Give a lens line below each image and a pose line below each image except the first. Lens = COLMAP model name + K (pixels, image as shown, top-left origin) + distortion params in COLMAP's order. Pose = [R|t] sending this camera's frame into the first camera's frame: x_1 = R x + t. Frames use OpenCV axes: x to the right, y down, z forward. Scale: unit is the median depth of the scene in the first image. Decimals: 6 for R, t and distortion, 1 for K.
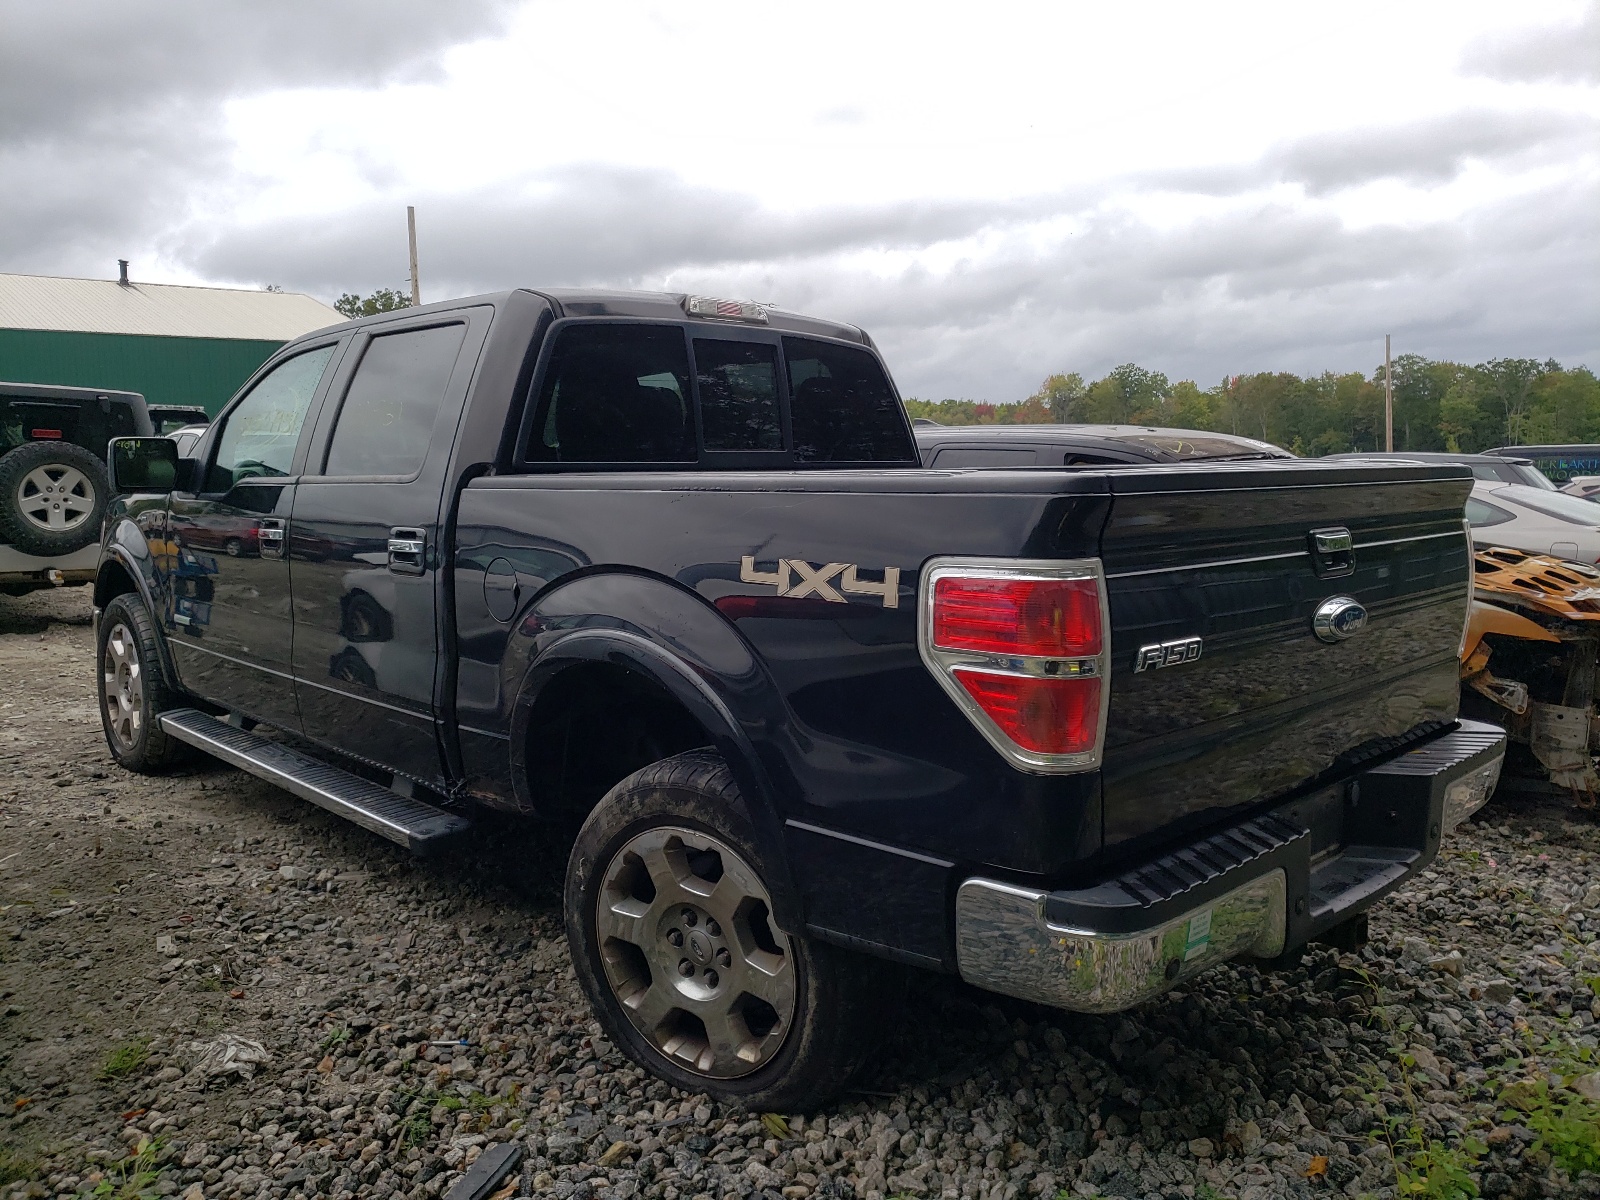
lens RADIAL K [[1213.7, 0, 800.0], [0, 1213.7, 600.0], [0, 0, 1]] dist [0.081746, -0.209798]
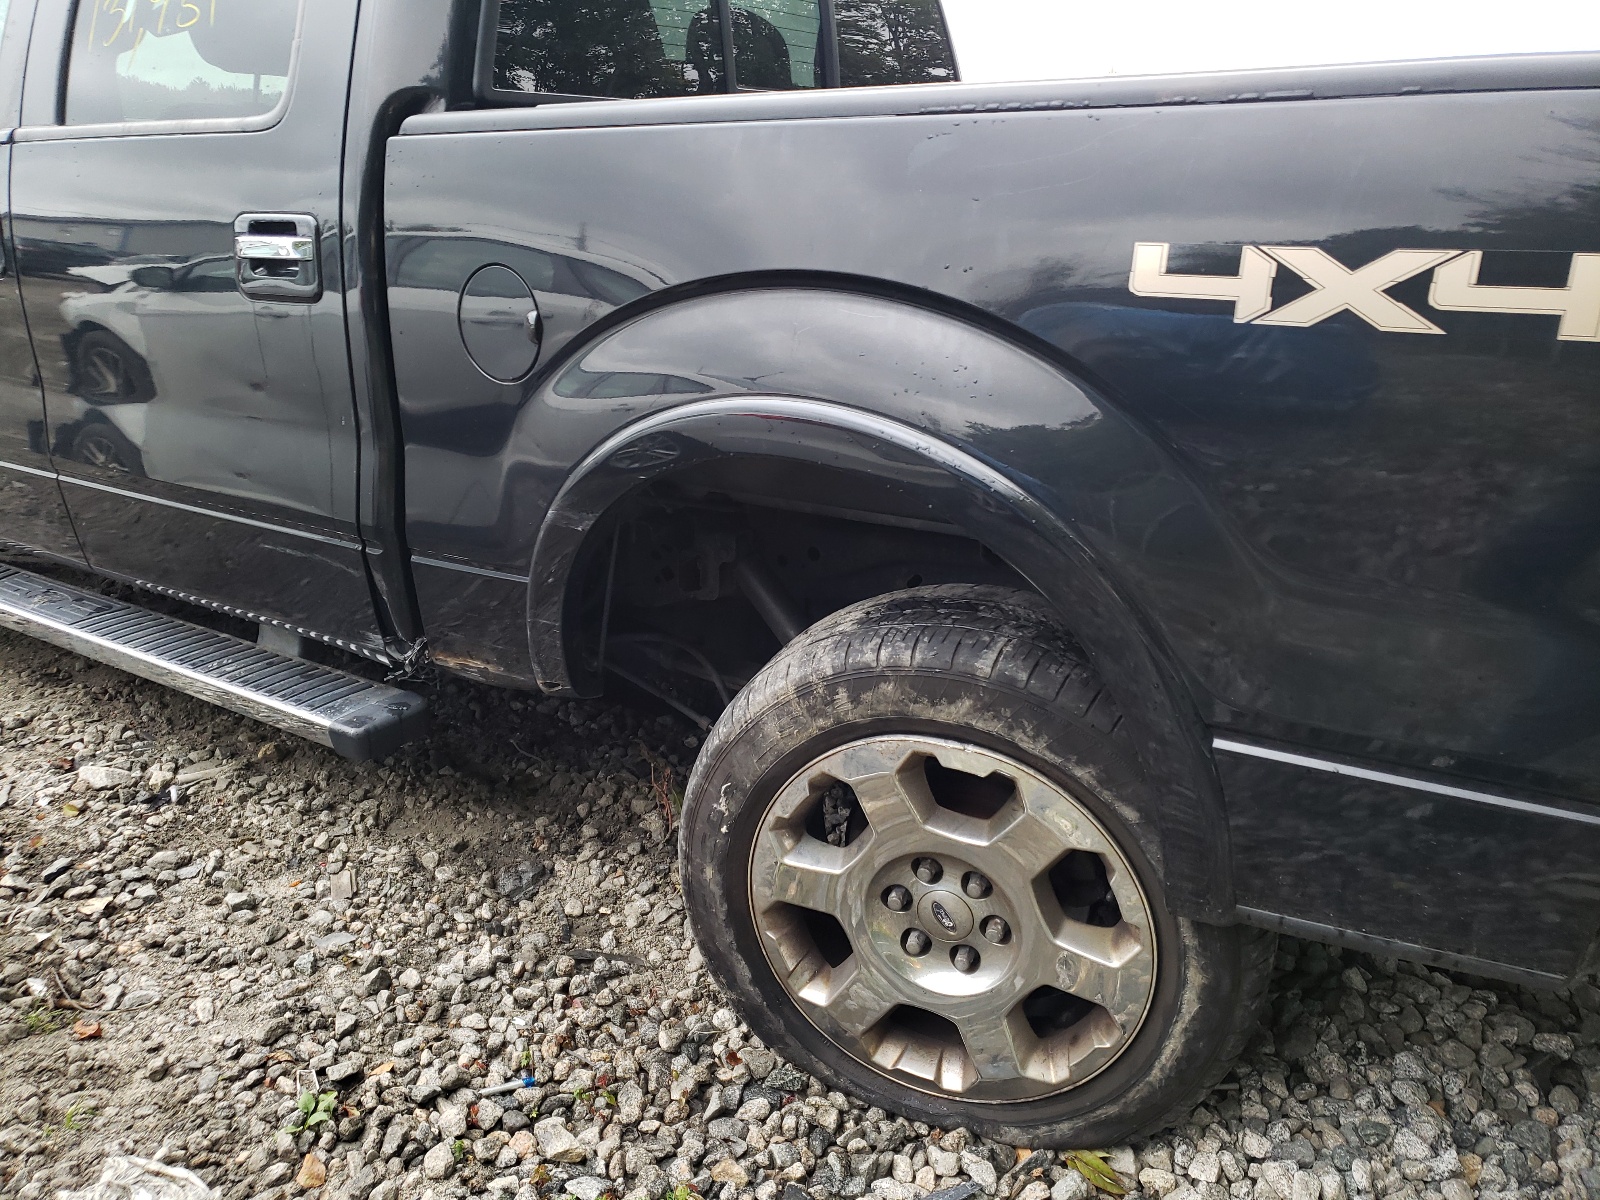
lens RADIAL K [[1263.0, 0, 800.0], [0, 1263.0, 600.0], [0, 0, 1]] dist [0.006923, 0.007284]
pose [[0.977224, -0.071886, 0.199663, -0.224008], [0.026068, 0.974416, 0.223236, -0.010236], [-0.210602, -0.212947, 0.954097, 0.371263]]
